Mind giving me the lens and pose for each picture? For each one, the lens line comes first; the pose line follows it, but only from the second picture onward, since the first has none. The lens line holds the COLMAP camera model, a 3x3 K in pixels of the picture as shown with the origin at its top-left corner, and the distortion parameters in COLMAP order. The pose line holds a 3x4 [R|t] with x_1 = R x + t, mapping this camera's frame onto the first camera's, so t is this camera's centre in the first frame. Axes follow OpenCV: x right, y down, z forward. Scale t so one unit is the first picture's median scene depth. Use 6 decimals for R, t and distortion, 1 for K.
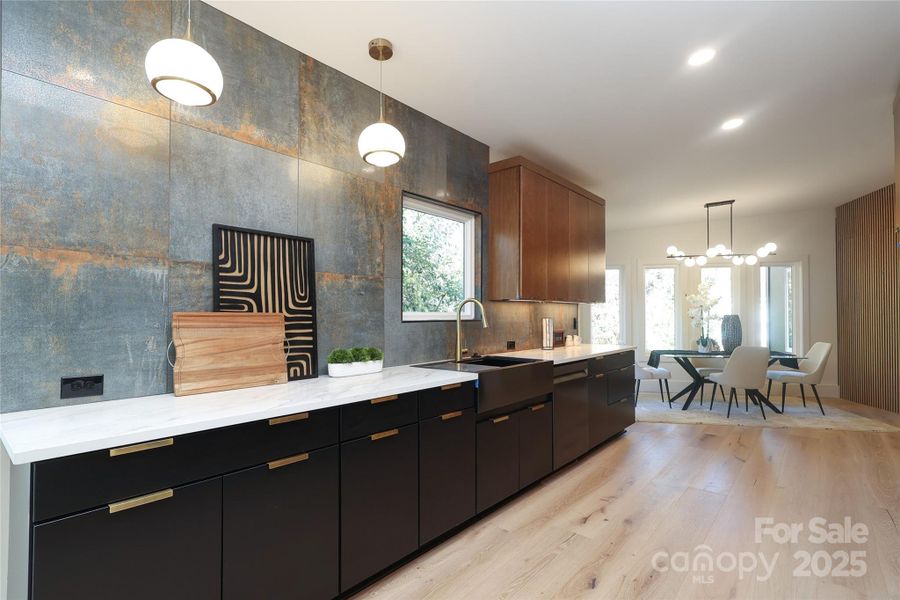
lens RADIAL K [[429.4, 0, 456.9], [0, 429.4, 306.3], [0, 0, 1]] dist [0.001495, 0.000255]
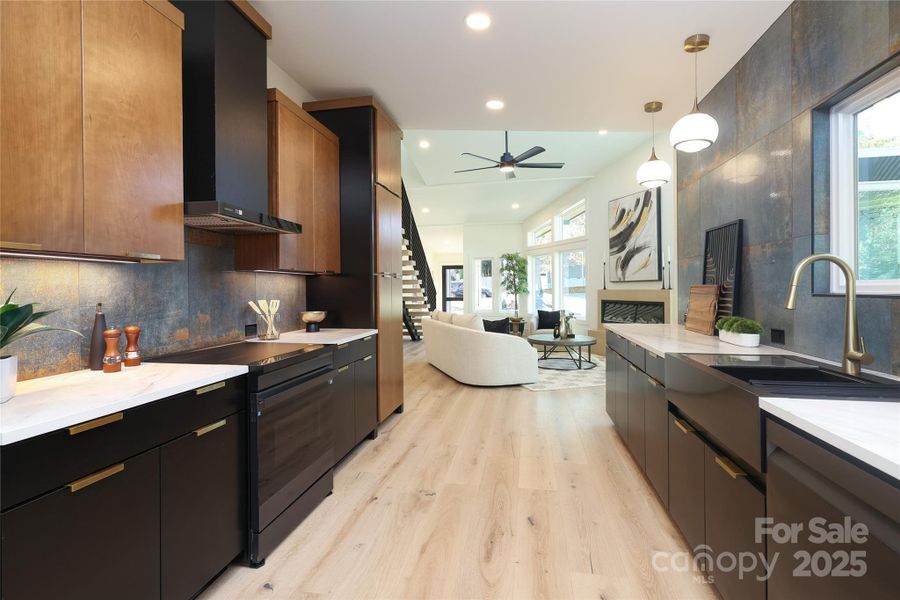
lens RADIAL K [[434.4, 0, 438.0], [0, 434.4, 285.8], [0, 0, 1]] dist [-0.001323, -0.000070]
pose [[-0.881100, 0.003311, -0.472918, 0.579881], [0.017006, 0.999551, -0.024685, 0.021581], [0.472623, -0.029792, -0.880761, 1.029931]]
